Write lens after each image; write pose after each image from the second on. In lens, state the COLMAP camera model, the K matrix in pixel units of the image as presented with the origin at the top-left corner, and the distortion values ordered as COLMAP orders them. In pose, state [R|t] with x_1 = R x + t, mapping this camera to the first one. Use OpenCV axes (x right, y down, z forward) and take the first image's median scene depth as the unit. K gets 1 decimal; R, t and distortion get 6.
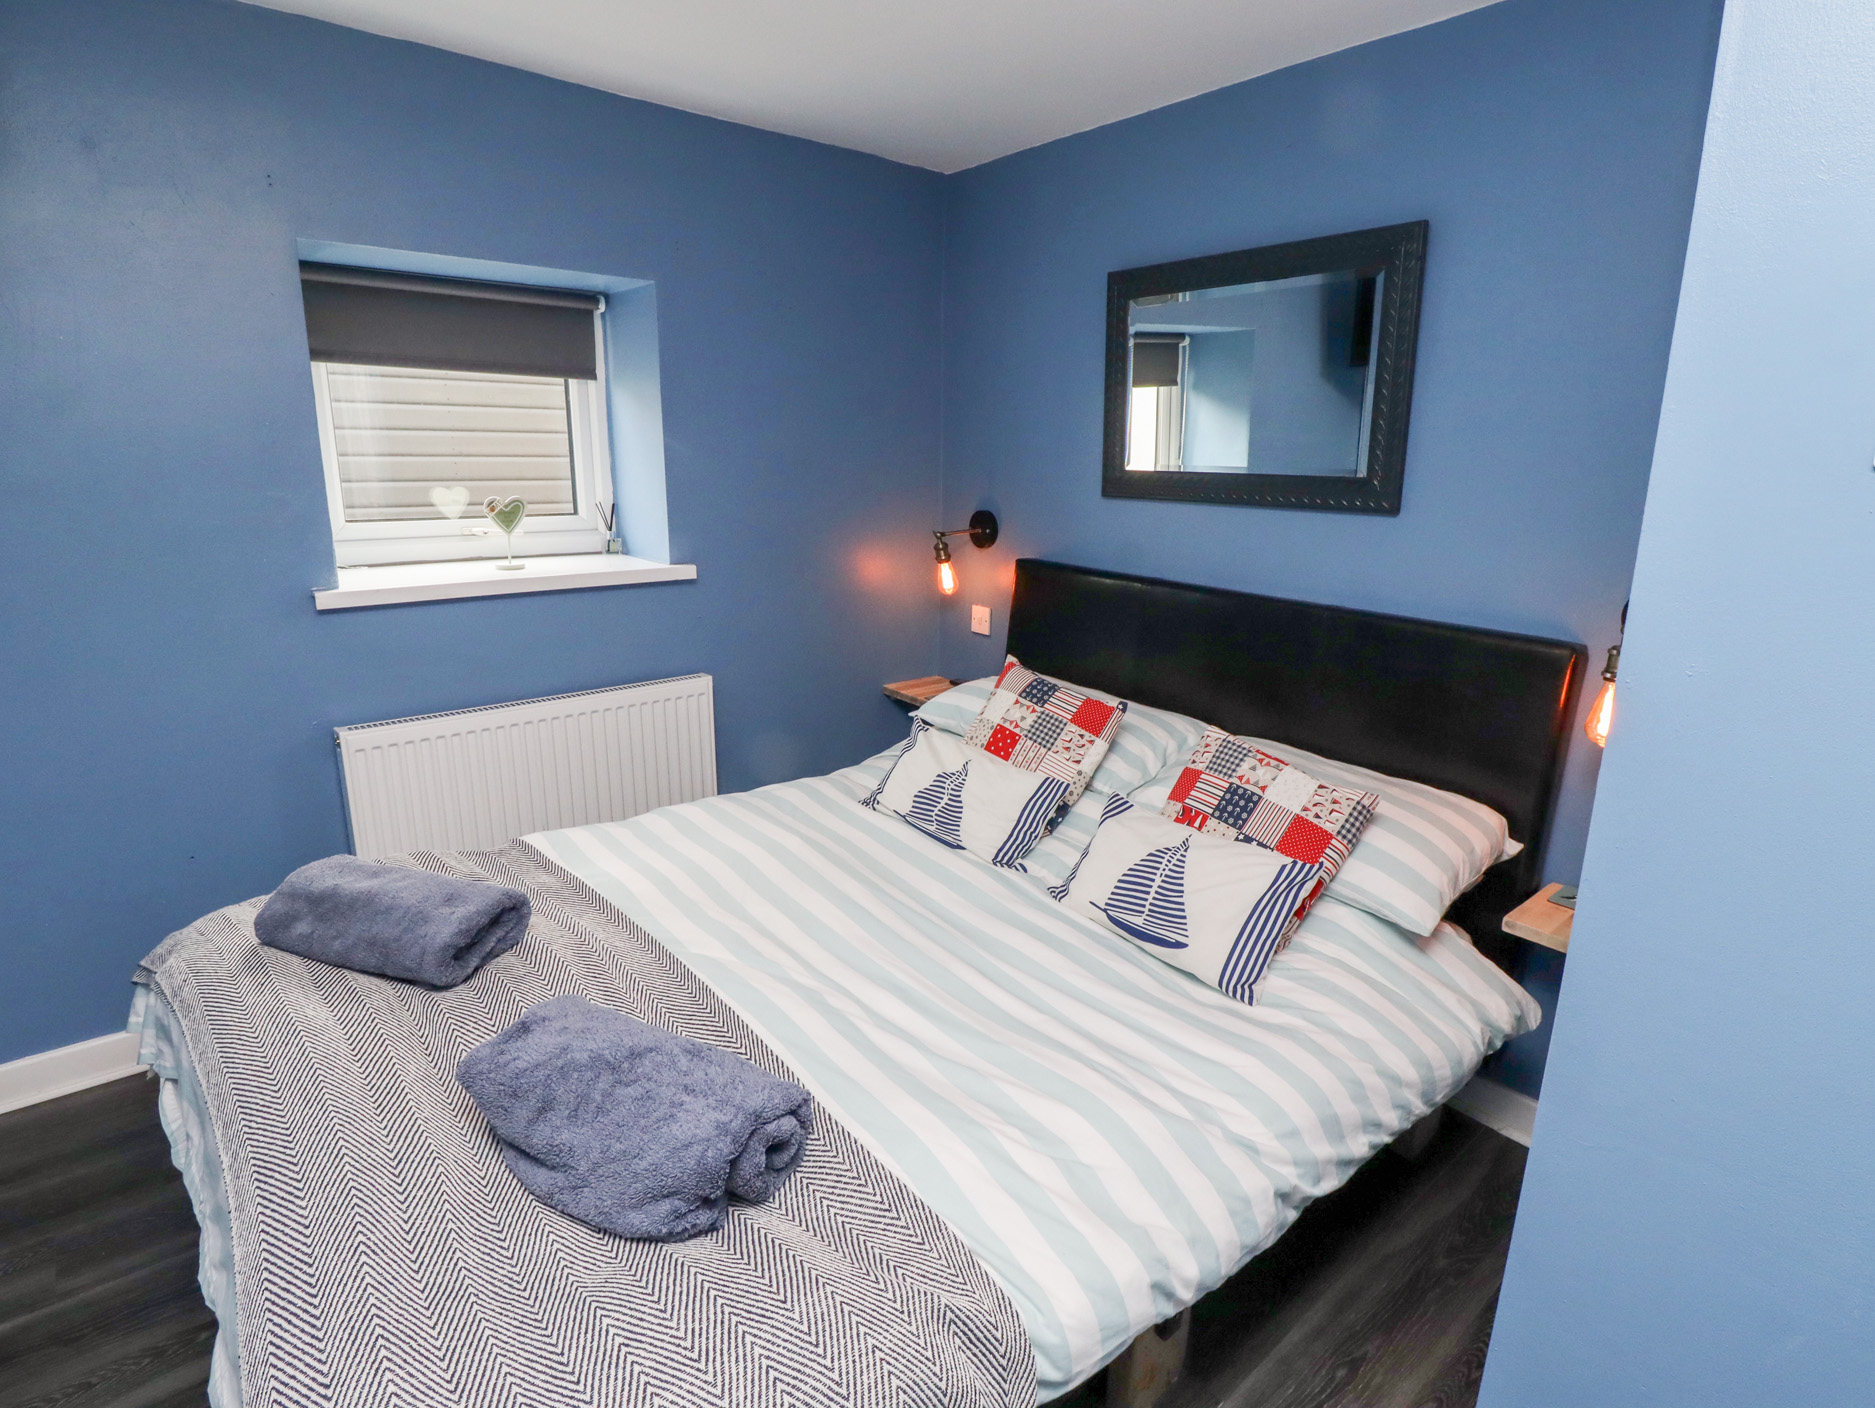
lens RADIAL K [[1009.7, 0, 942.6], [0, 1009.7, 698.8], [0, 0, 1]] dist [-0.019919, 0.000211]
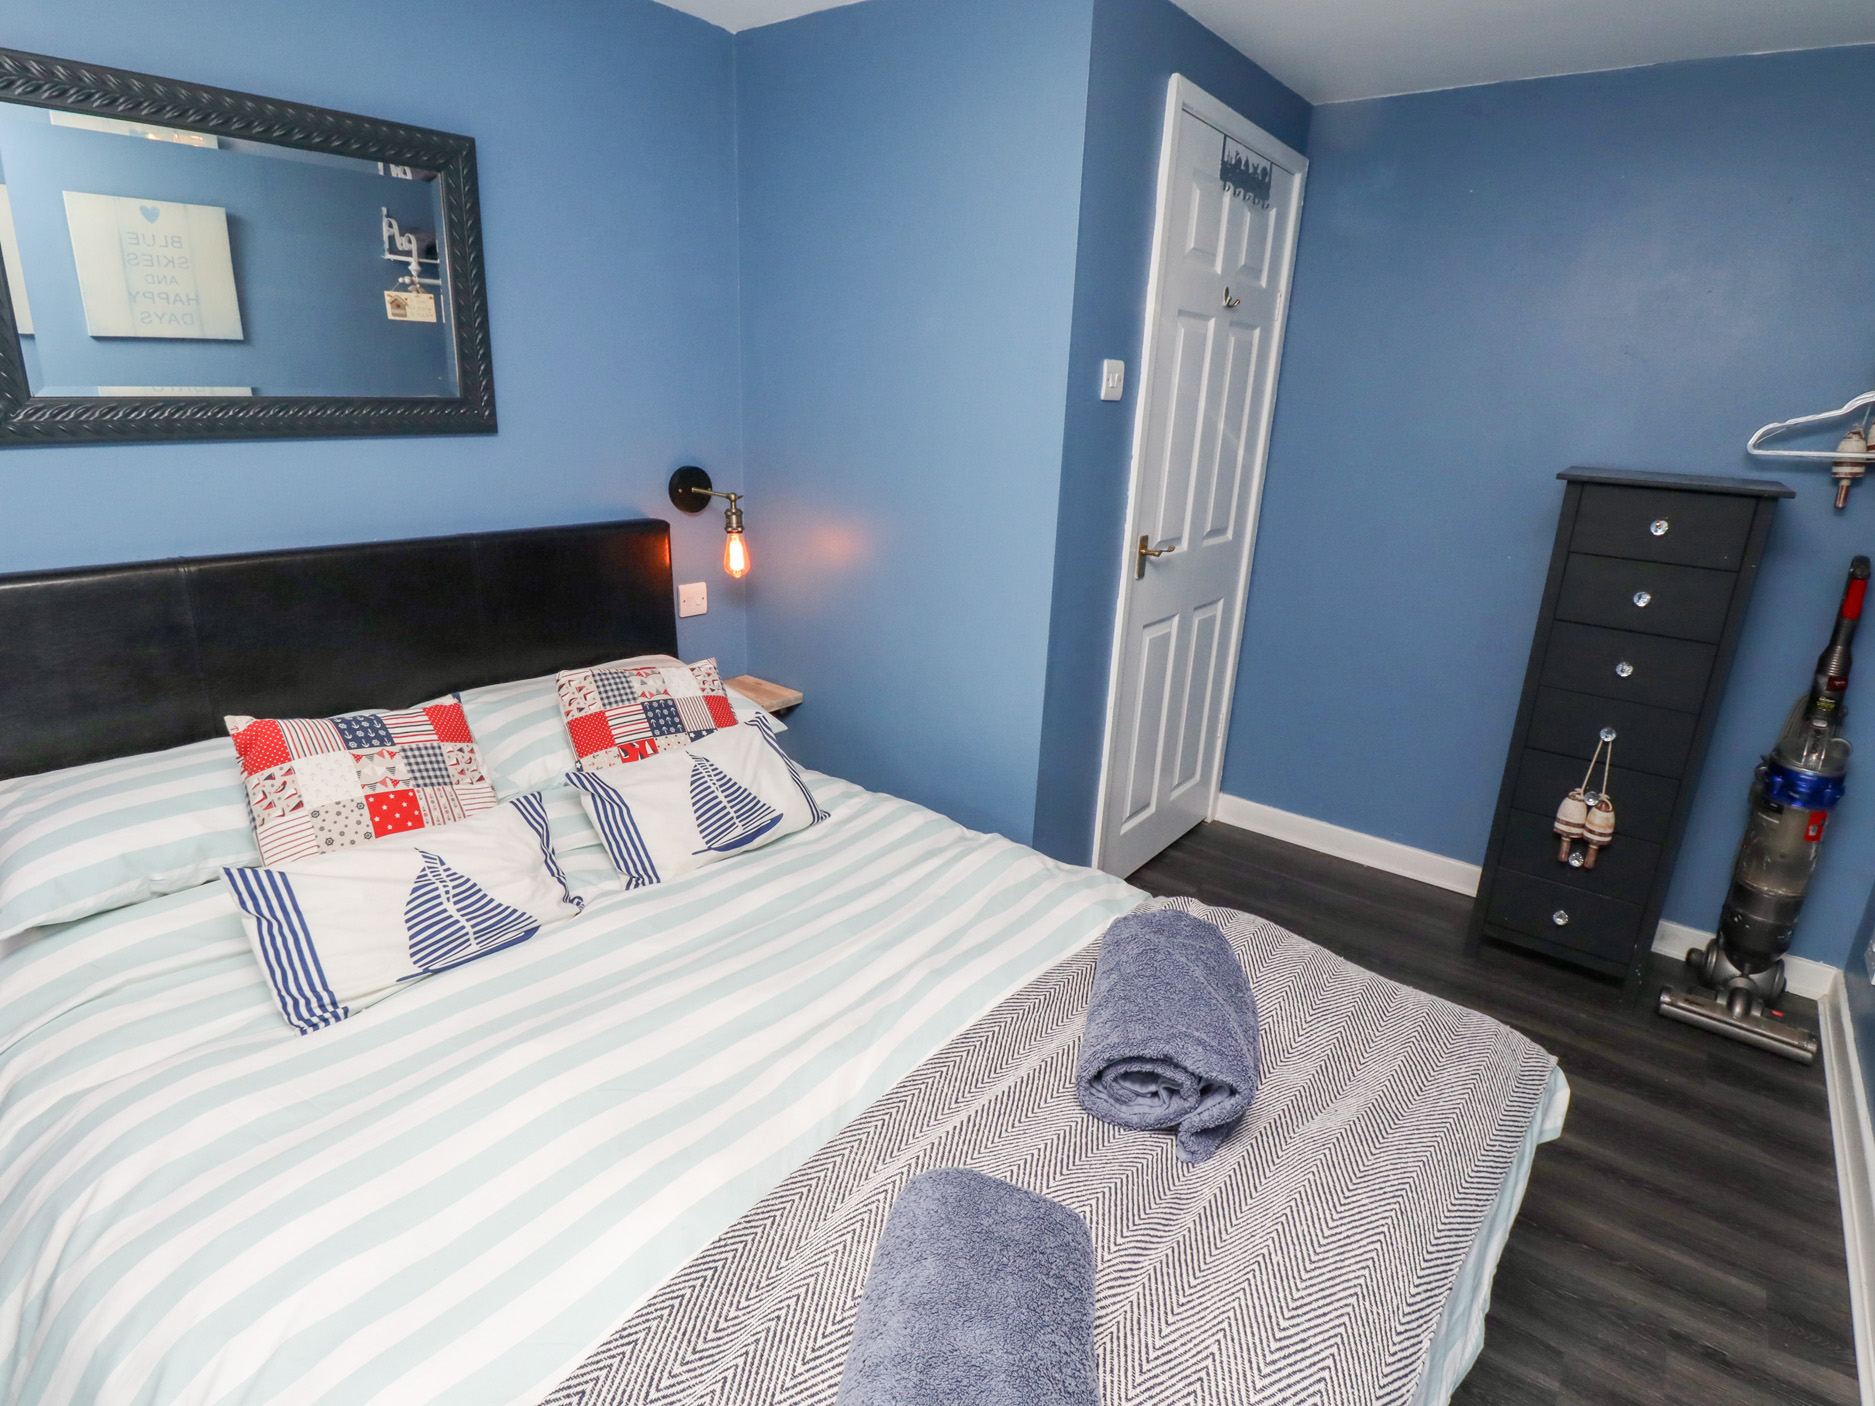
lens RADIAL K [[1009.7, 0, 941.9], [0, 1009.7, 703.2], [0, 0, 1]] dist [-0.019919, 0.000211]
pose [[-0.224748, -0.333753, 0.915477, -0.751201], [0.184947, 0.907823, 0.376367, -0.255830], [-0.956704, 0.253903, -0.142305, 0.846859]]
